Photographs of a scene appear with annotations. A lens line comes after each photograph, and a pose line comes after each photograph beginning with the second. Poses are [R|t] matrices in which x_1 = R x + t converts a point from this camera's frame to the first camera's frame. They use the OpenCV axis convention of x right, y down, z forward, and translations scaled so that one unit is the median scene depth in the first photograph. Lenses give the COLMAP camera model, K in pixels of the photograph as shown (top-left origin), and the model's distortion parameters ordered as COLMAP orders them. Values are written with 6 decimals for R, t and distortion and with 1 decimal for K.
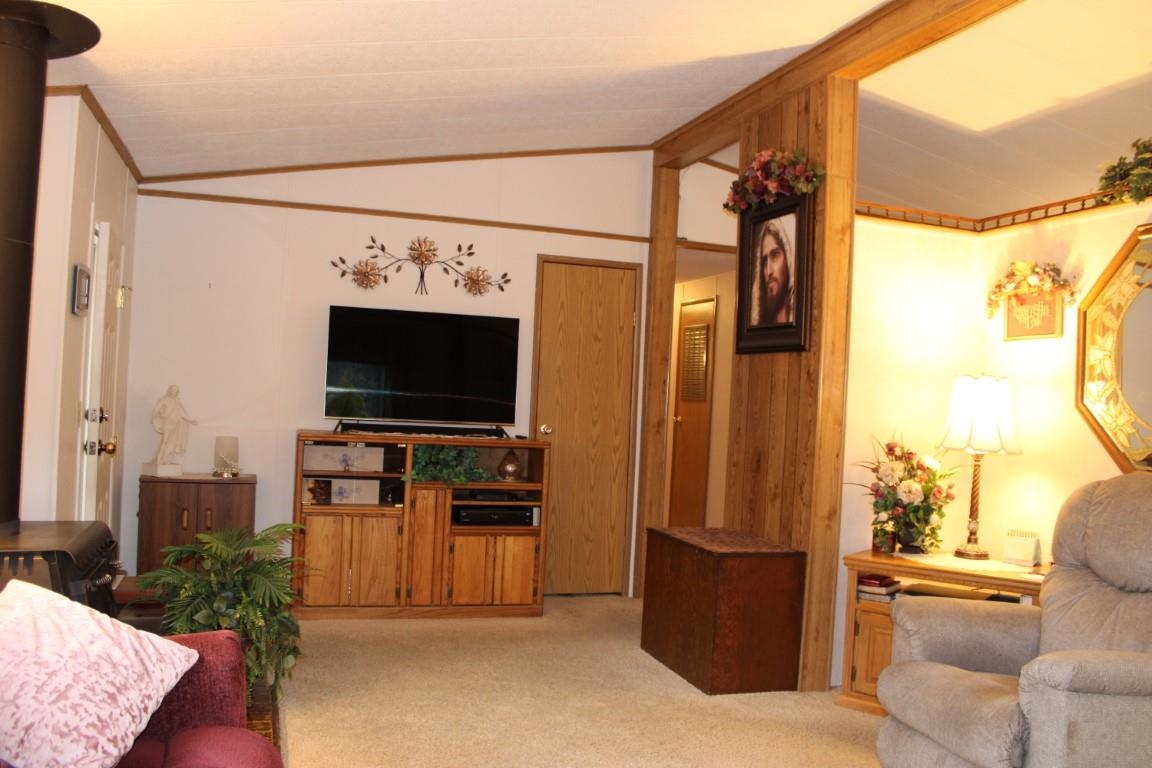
lens RADIAL K [[957.6, 0, 576.0], [0, 957.6, 384.0], [0, 0, 1]] dist [-0.168436, 0.156734]
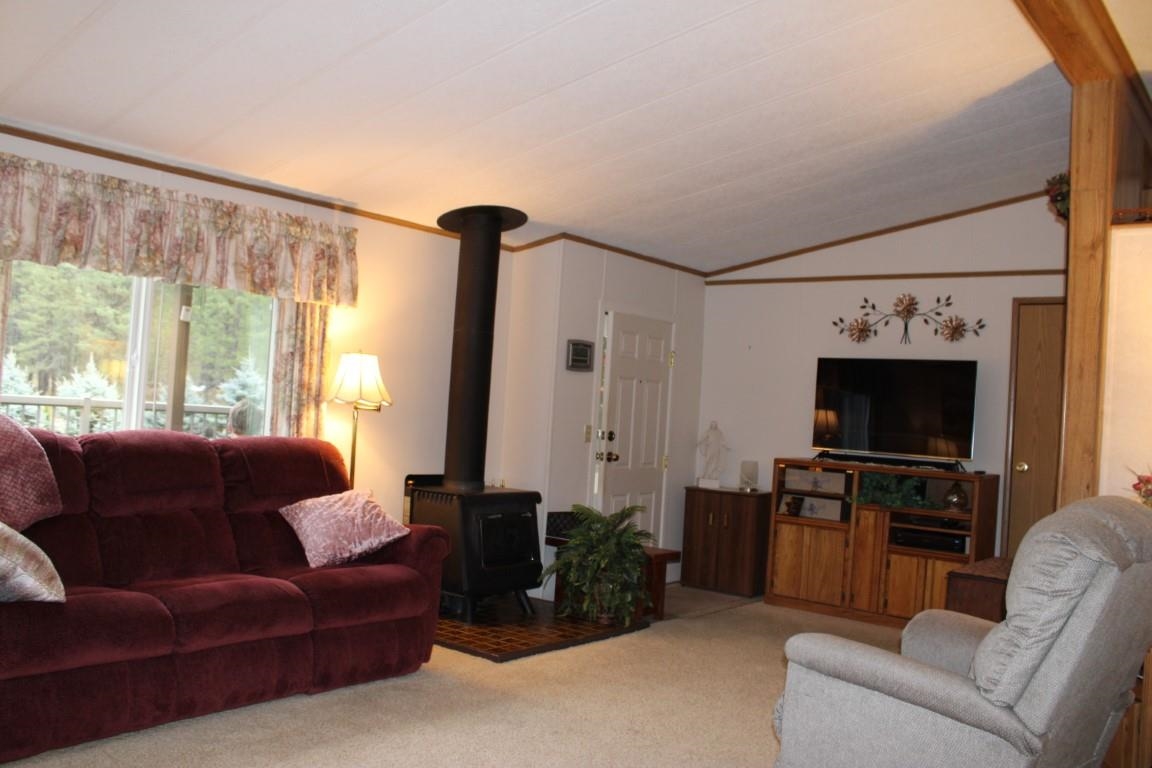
lens RADIAL K [[957.6, 0, 576.0], [0, 957.6, 384.0], [0, 0, 1]] dist [-0.168436, 0.156734]
pose [[0.539916, -0.034631, -0.841006, 0.619195], [-0.027070, 0.997922, -0.058470, 0.033032], [0.841284, 0.054335, 0.537856, 0.069180]]
